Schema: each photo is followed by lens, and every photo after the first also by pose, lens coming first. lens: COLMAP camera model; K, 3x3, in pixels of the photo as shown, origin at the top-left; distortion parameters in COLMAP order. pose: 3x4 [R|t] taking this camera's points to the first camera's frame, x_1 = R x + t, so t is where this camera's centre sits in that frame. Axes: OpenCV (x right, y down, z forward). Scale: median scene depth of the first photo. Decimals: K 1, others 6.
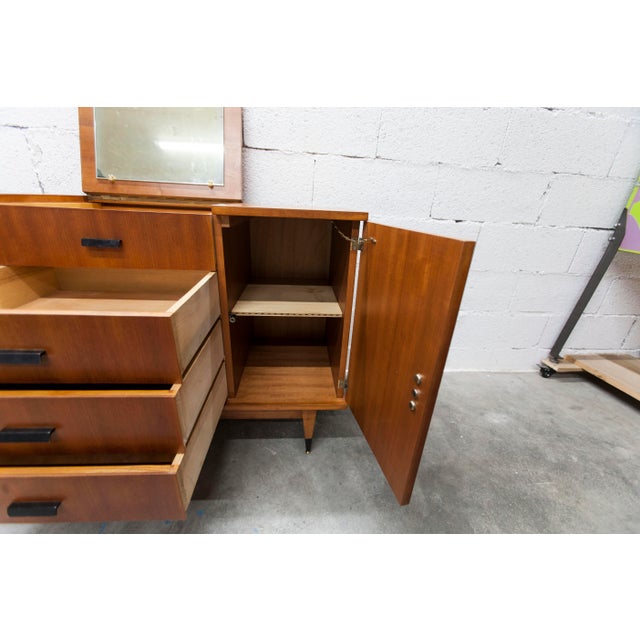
lens RADIAL K [[283.6, 0, 320.0], [0, 283.6, 323.6], [0, 0, 1]] dist [-0.002291, 0.004251]
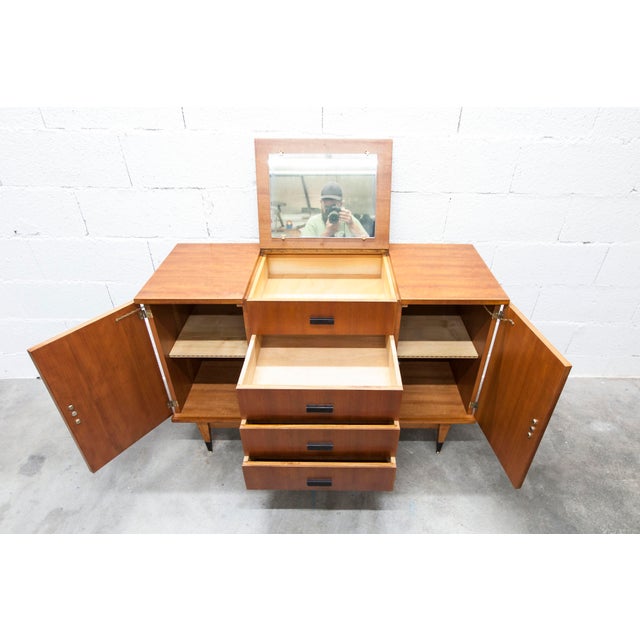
lens RADIAL K [[421.7, 0, 335.3], [0, 421.7, 346.2], [0, 0, 1]] dist [-0.022448, 0.022814]
pose [[0.996214, 0.006134, -0.086721, -0.322706], [0.012685, 0.976577, 0.214795, -0.396749], [0.086007, -0.215082, 0.972801, -0.725504]]
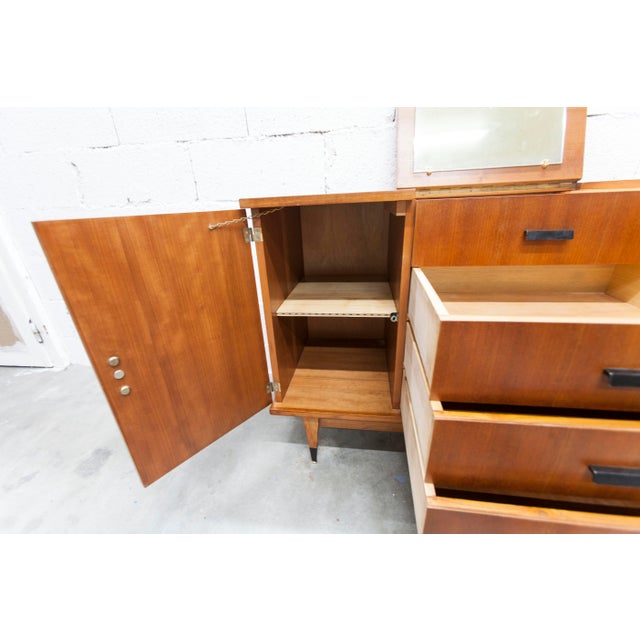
lens RADIAL K [[283.6, 0, 320.5], [0, 283.6, 324.6], [0, 0, 1]] dist [-0.002291, 0.004251]
pose [[0.971545, 0.000376, -0.236857, -0.774477], [0.001348, 0.999974, 0.007118, -0.017249], [0.236853, -0.007234, 0.971519, 0.018681]]
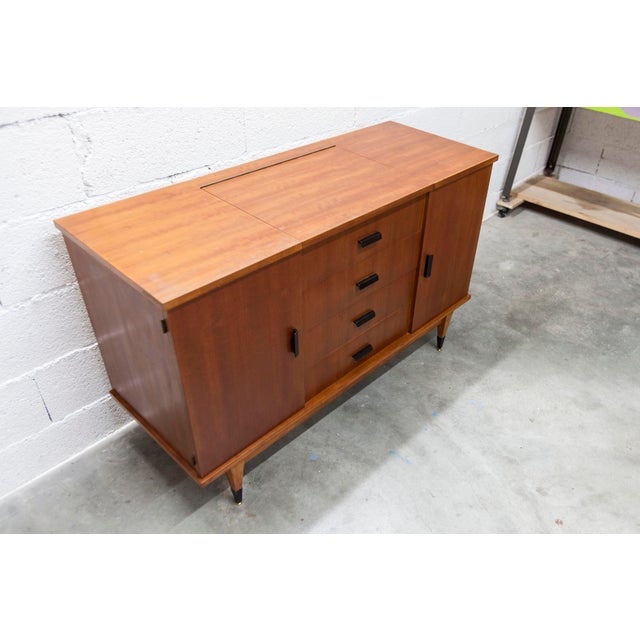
lens RADIAL K [[539.6, 0, 362.9], [0, 539.6, 323.5], [0, 0, 1]] dist [0.010615, 0.000058]
pose [[0.726912, -0.424963, 0.539449, -1.355302], [0.259666, 0.897301, 0.356966, -0.492257], [-0.635746, -0.119406, 0.762607, -0.455124]]
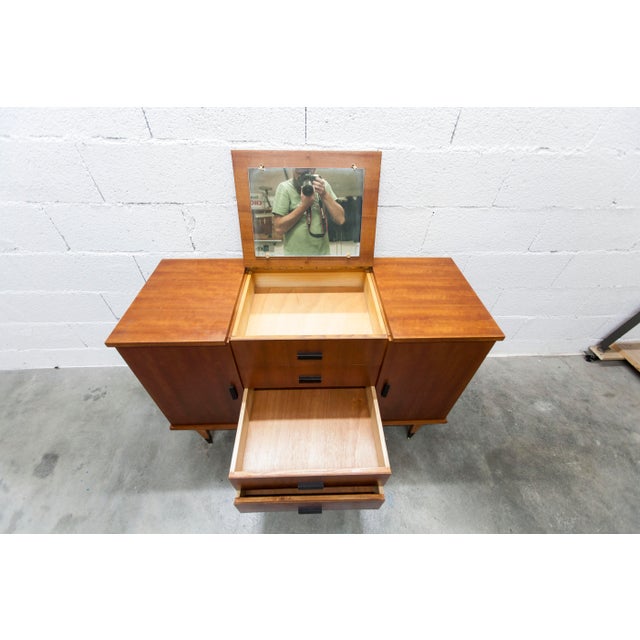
lens RADIAL K [[283.6, 0, 319.7], [0, 283.6, 322.8], [0, 0, 1]] dist [-0.002291, 0.004251]
pose [[0.998600, 0.002689, -0.052834, -0.407367], [0.016243, 0.934884, 0.354582, -0.601340], [0.050348, -0.354943, 0.933531, -0.173038]]
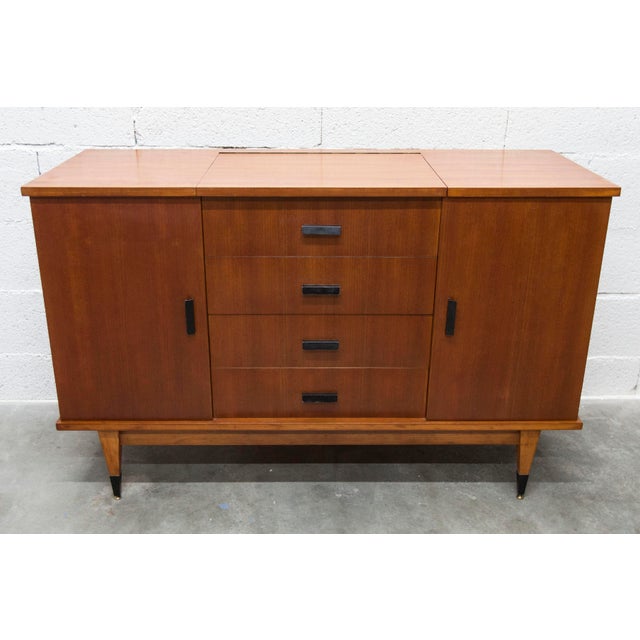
lens RADIAL K [[732.6, 0, 316.5], [0, 732.6, 317.2], [0, 0, 1]] dist [0.003107, 0.000000]
pose [[0.996963, -0.017744, -0.075824, -0.387391], [0.016253, 0.999663, -0.020242, 0.027334], [0.076157, 0.018948, 0.996916, -0.848982]]
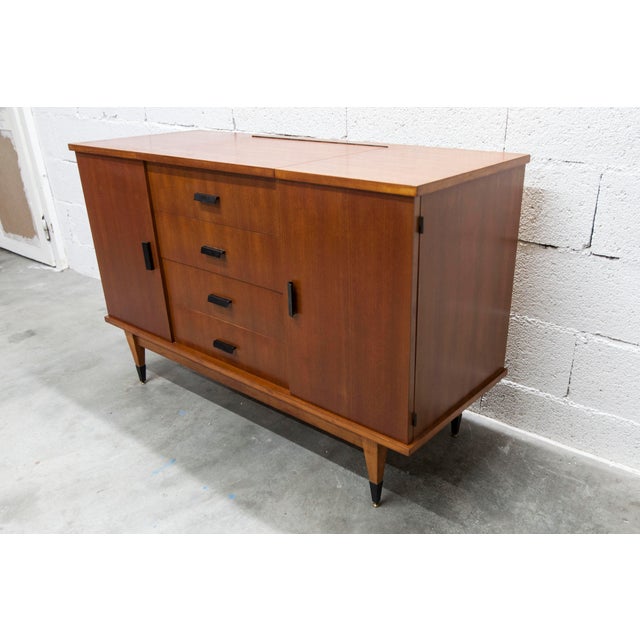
lens RADIAL K [[592.5, 0, 350.0], [0, 592.5, 336.4], [0, 0, 1]] dist [-0.000966, 0.000000]
pose [[0.722234, 0.229312, -0.652528, 0.736792], [-0.220933, 0.970501, 0.096521, -0.074169], [0.655413, 0.074454, 0.751592, -0.165765]]
